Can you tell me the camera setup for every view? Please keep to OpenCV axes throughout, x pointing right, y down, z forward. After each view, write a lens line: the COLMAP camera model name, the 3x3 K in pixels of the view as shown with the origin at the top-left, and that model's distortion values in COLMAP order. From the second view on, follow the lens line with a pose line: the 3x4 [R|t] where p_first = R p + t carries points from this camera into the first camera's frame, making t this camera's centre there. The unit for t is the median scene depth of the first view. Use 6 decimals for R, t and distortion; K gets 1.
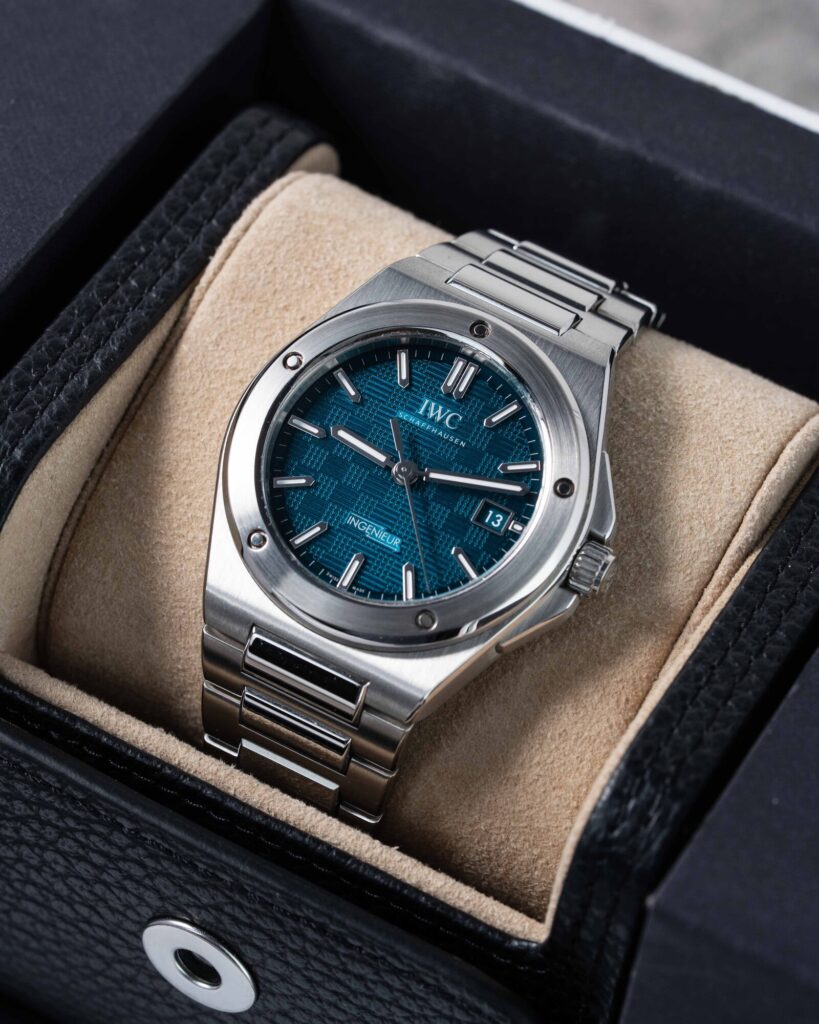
lens RADIAL K [[4160.7, 0, 409.5], [0, 4160.7, 512.0], [0, 0, 1]] dist [0.031502, -2.182831]
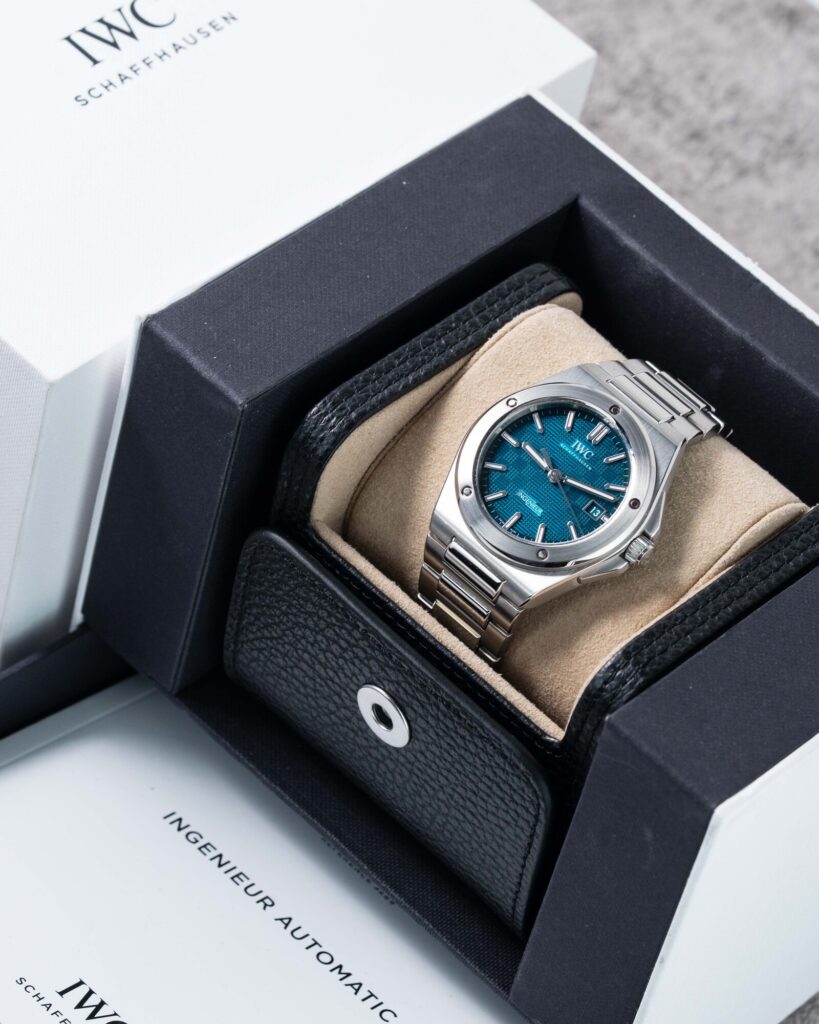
lens RADIAL K [[4160.7, 0, 409.5], [0, 4160.7, 512.0], [0, 0, 1]] dist [0.031502, -2.182831]
pose [[0.961699, 0.240353, -0.131780, 0.180379], [-0.244426, 0.969546, -0.015406, 0.049203], [0.124063, 0.047026, 0.991159, -0.807913]]
